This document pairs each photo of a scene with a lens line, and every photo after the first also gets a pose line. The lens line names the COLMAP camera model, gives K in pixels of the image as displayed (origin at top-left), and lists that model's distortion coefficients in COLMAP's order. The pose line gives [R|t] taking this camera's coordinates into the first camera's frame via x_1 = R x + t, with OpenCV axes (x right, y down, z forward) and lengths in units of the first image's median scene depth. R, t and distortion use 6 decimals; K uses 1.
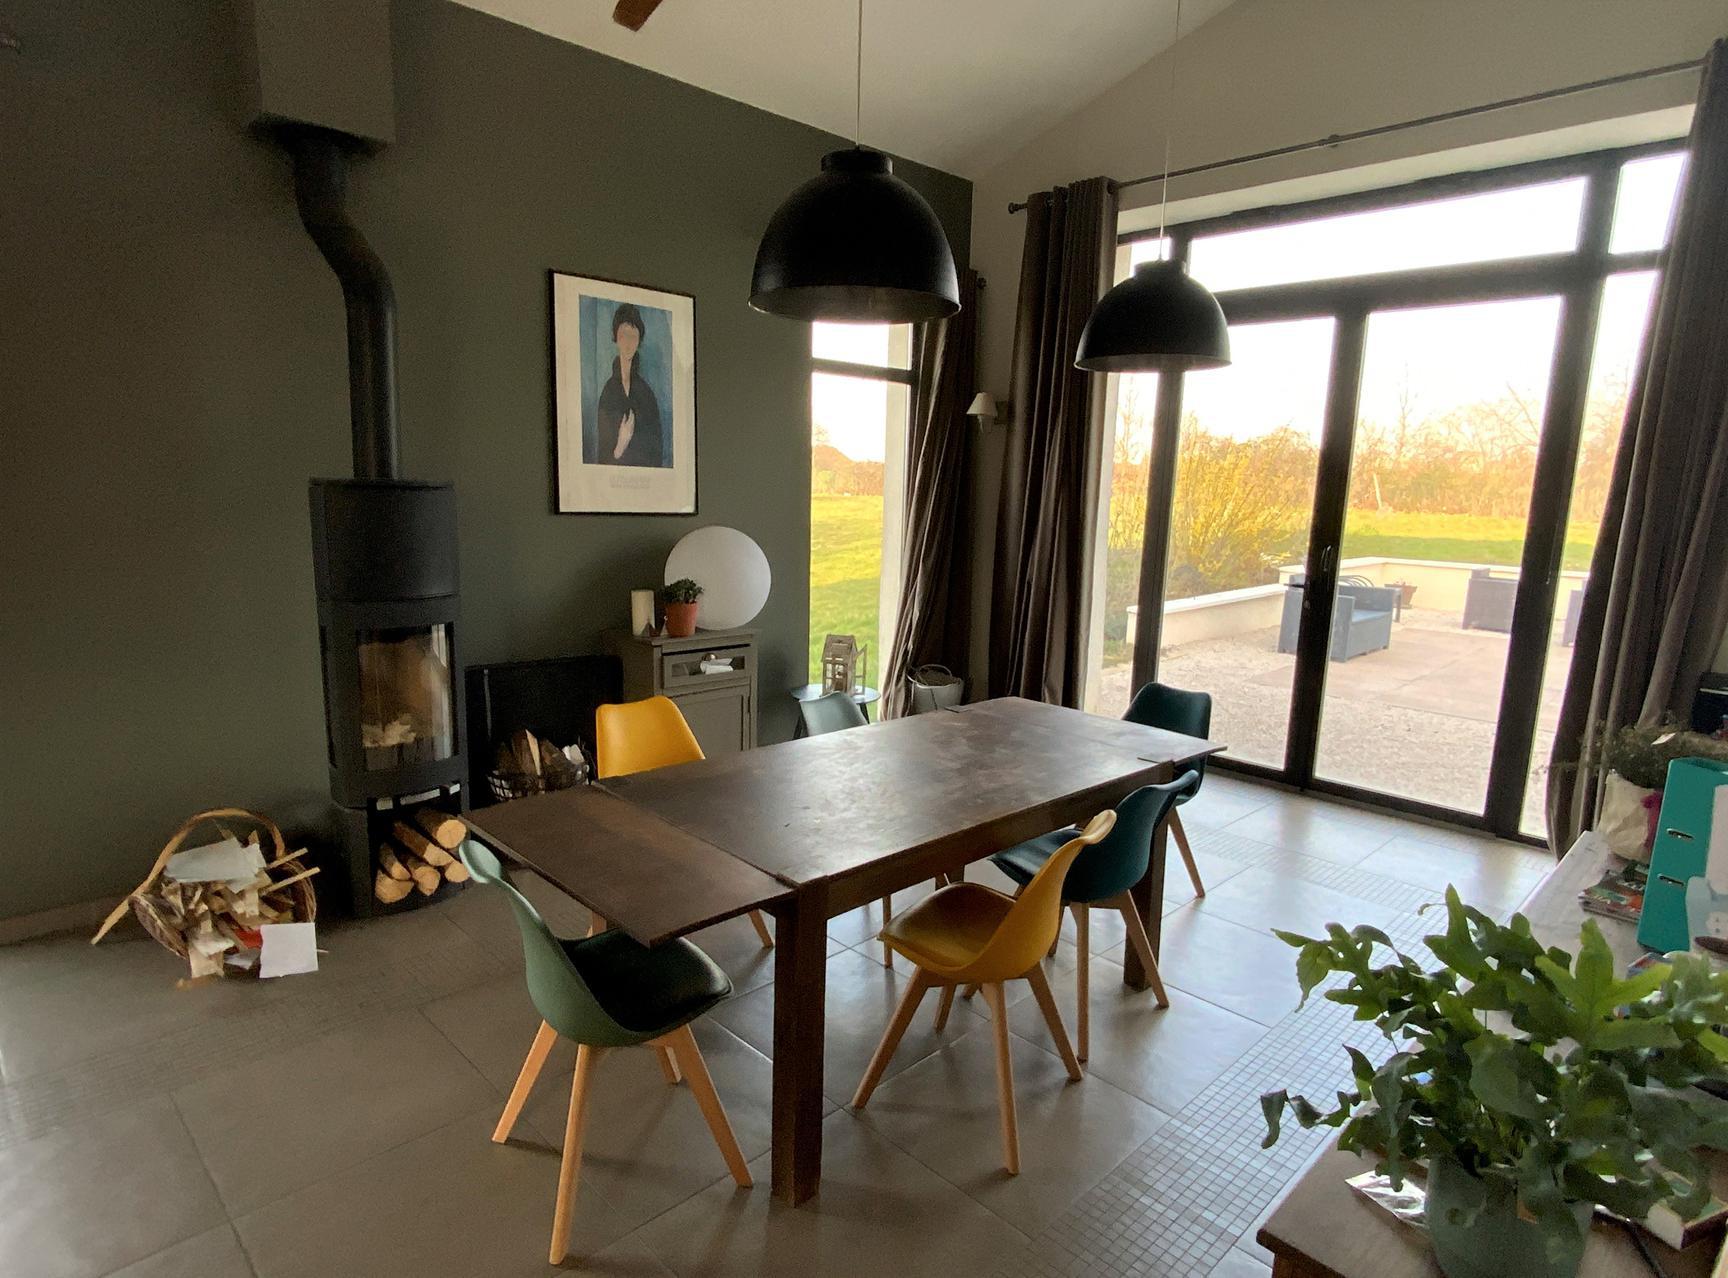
lens RADIAL K [[1001.9, 0, 864.0], [0, 1001.9, 639.0], [0, 0, 1]] dist [0.002417, -0.002105]
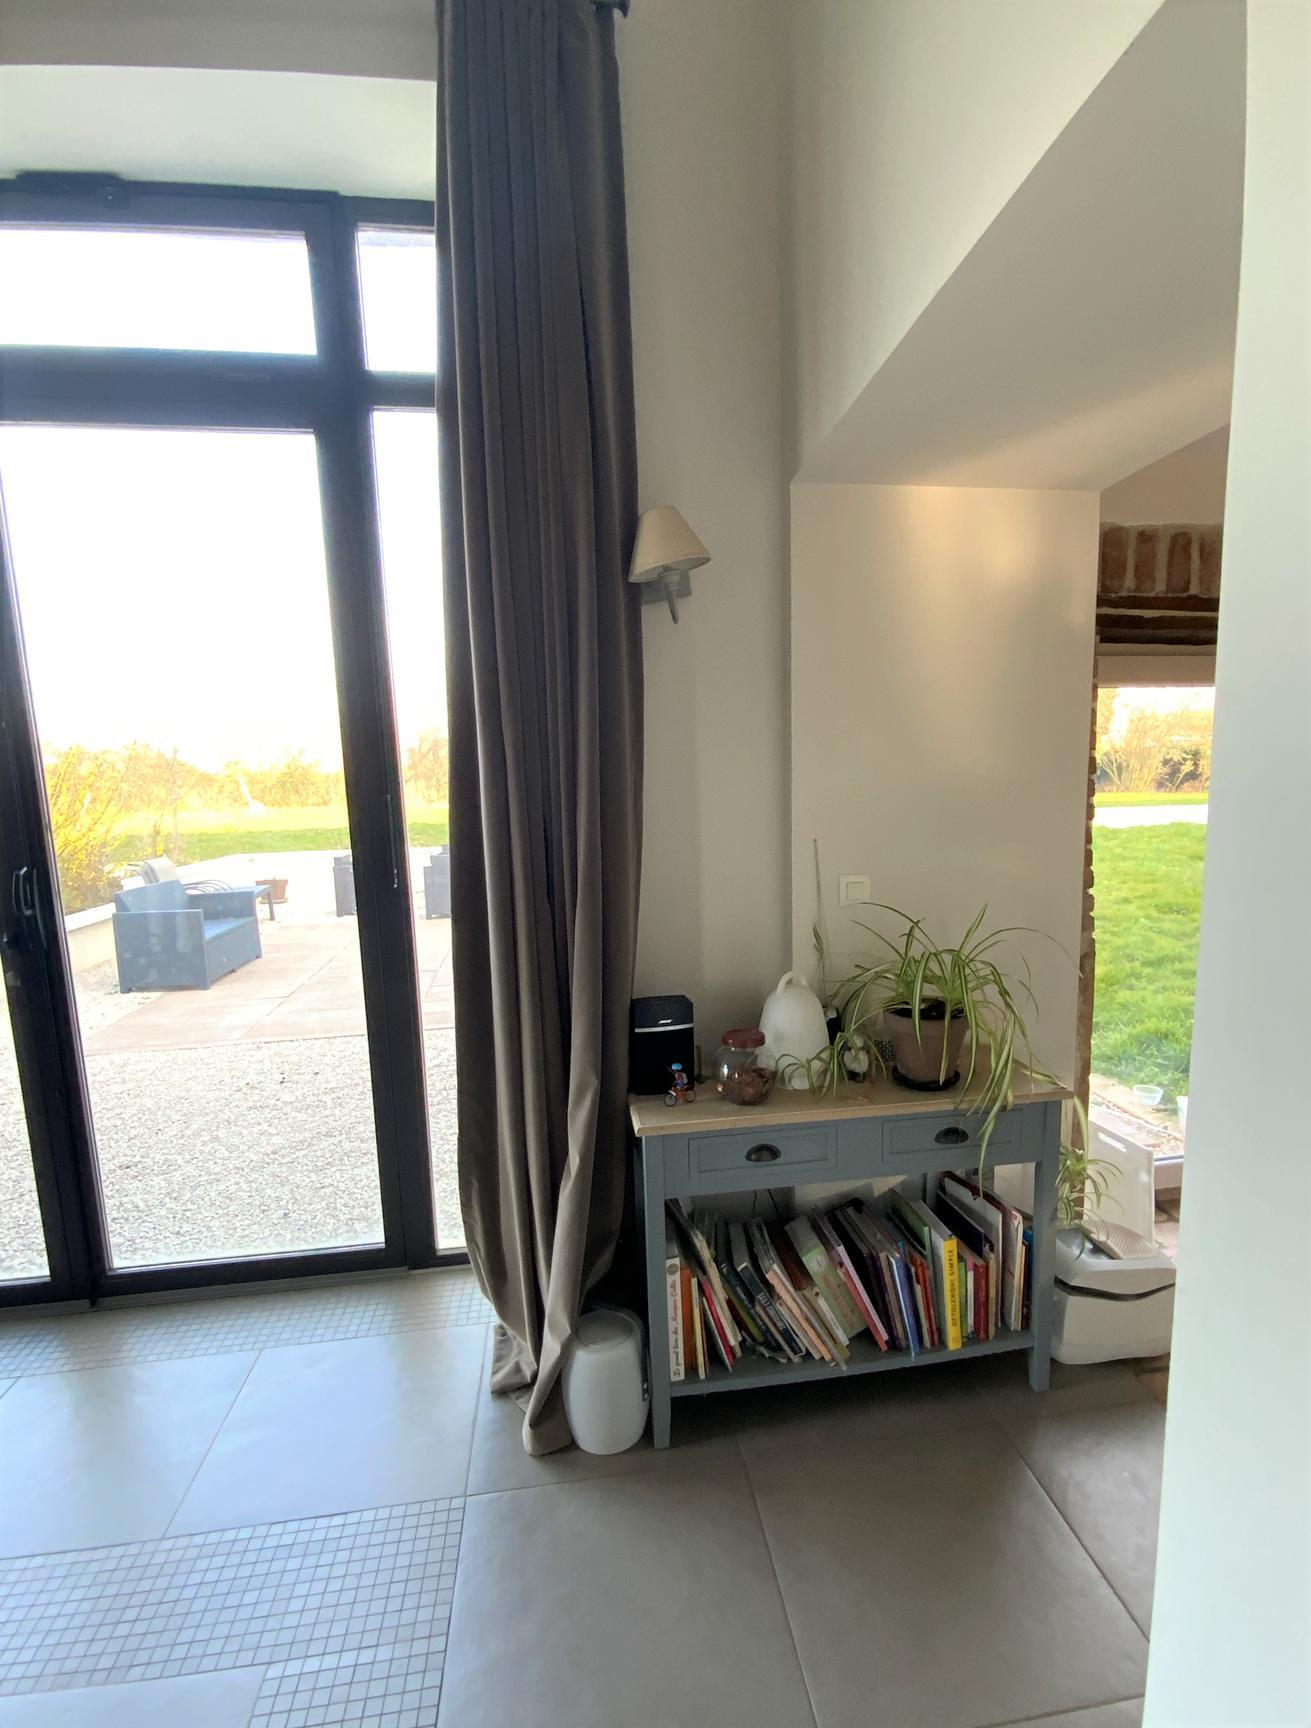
lens RADIAL K [[715.0, 0, 655.5], [0, 715.0, 864.0], [0, 0, 1]] dist [0.022691, -0.000084]
pose [[0.580560, -0.153681, 0.799583, 0.230611], [0.195262, 0.979648, 0.046515, -0.034350], [-0.790458, 0.129123, 0.598752, 0.329572]]
